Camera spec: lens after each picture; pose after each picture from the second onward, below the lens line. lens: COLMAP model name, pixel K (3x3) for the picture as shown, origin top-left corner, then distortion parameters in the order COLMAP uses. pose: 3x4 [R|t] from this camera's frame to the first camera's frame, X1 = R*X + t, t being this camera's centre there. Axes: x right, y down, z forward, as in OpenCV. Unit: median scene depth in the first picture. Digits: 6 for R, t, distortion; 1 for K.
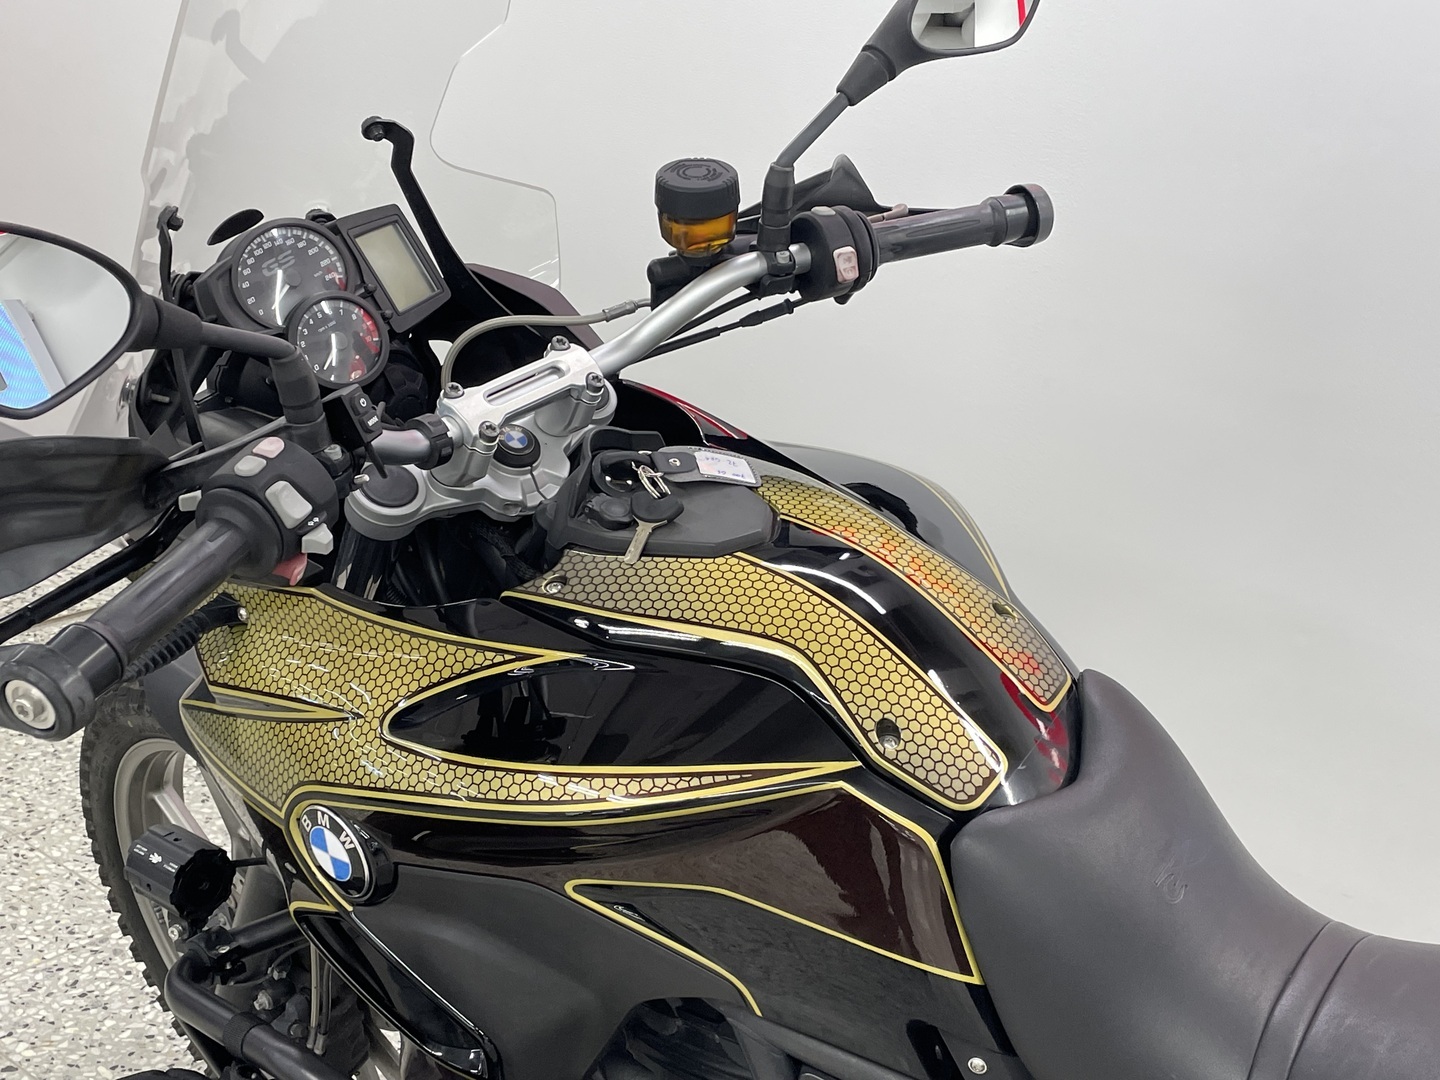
lens RADIAL K [[1772.3, 0, 719.3], [0, 1772.3, 529.3], [0, 0, 1]] dist [0.099947, 0.000000]
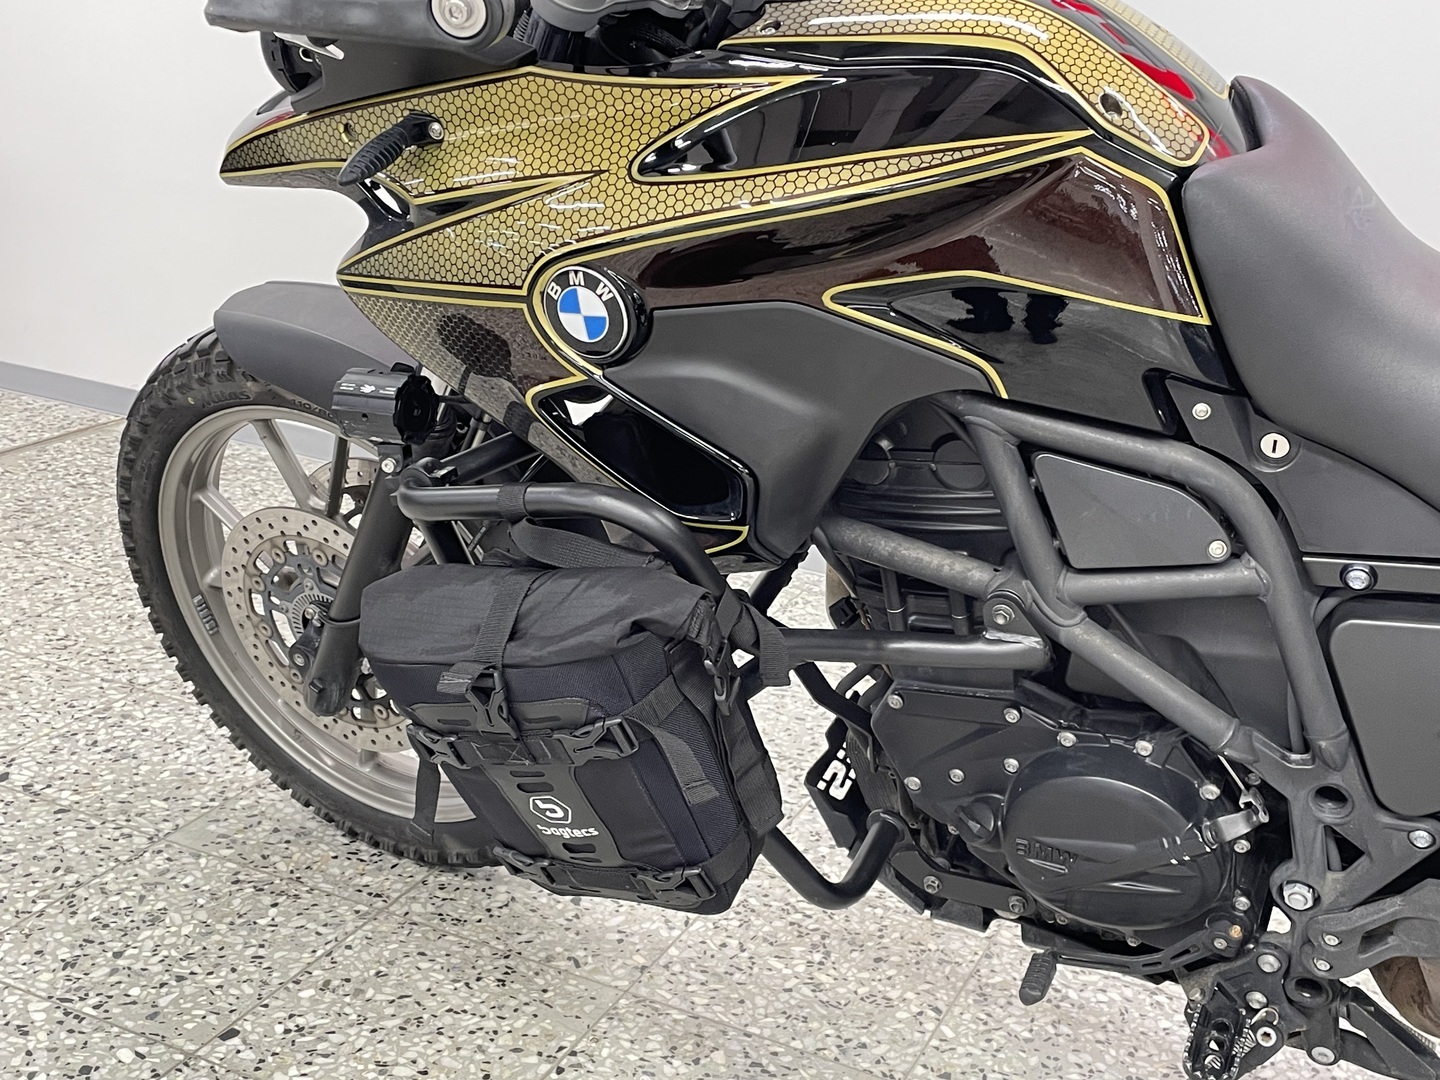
lens RADIAL K [[1772.3, 0, 717.9], [0, 1772.3, 544.1], [0, 0, 1]] dist [0.099947, 0.000000]
pose [[0.979627, -0.123928, 0.158030, -0.319827], [0.119028, 0.992079, 0.040139, 0.281573], [-0.161753, -0.020511, 0.986618, -0.056856]]
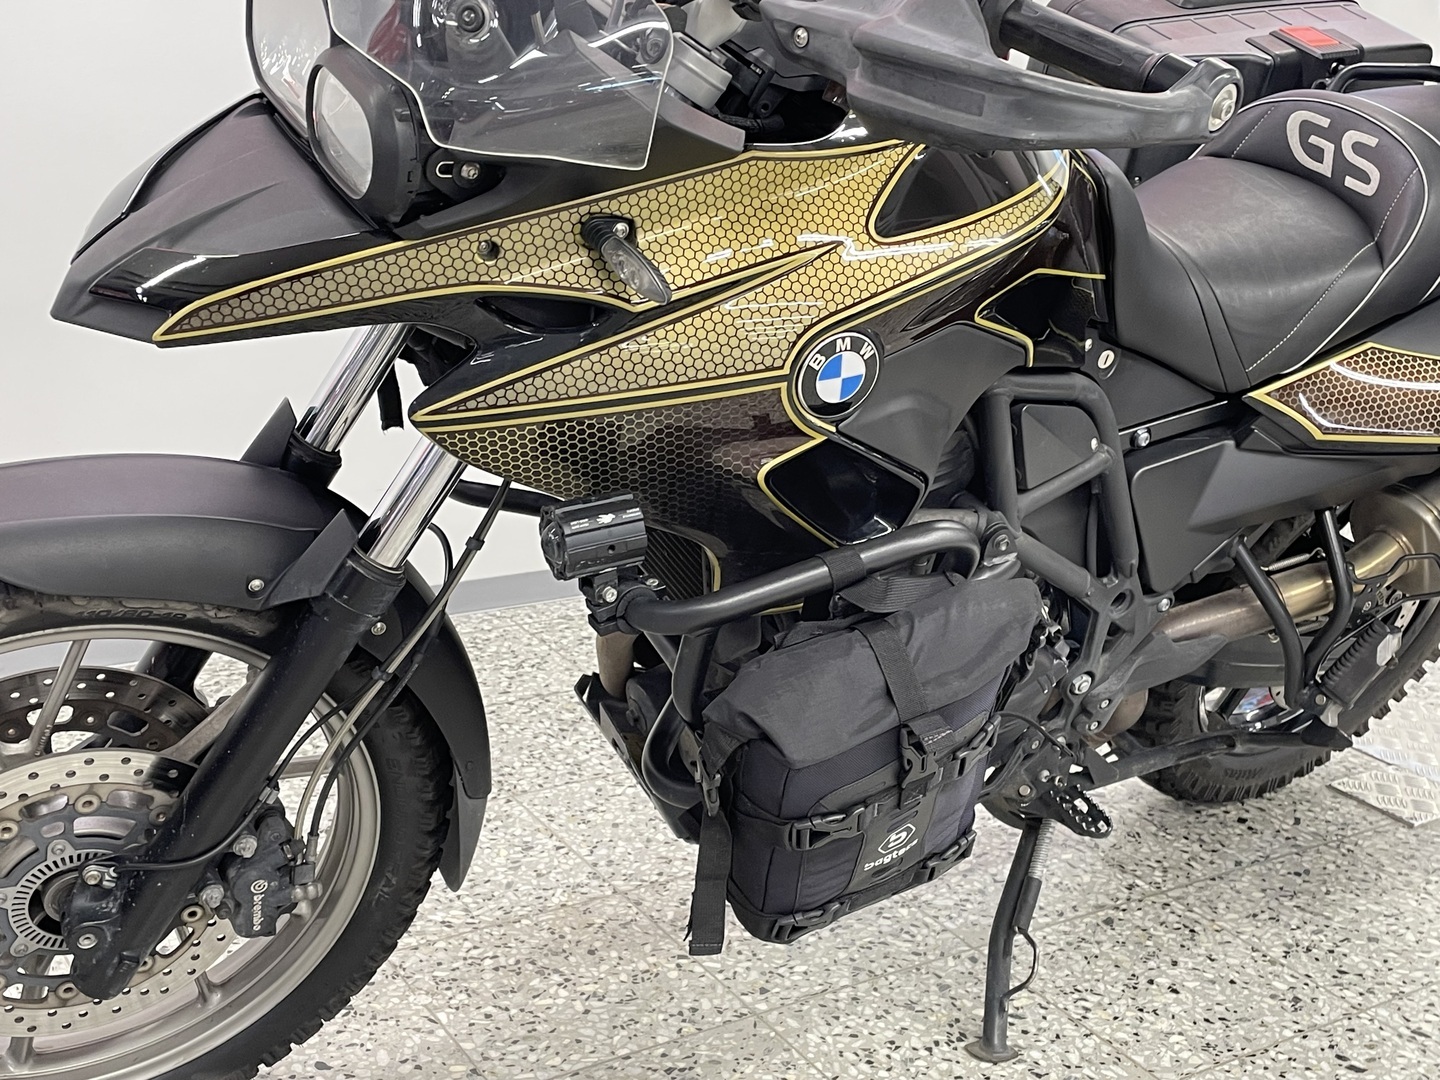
lens RADIAL K [[1772.3, 0, 718.7], [0, 1772.3, 540.9], [0, 0, 1]] dist [0.099947, 0.000000]
pose [[0.379648, -0.384890, 0.841265, -1.200618], [0.302021, 0.911088, 0.280538, -0.057293], [-0.874443, 0.147574, 0.462138, 0.566927]]
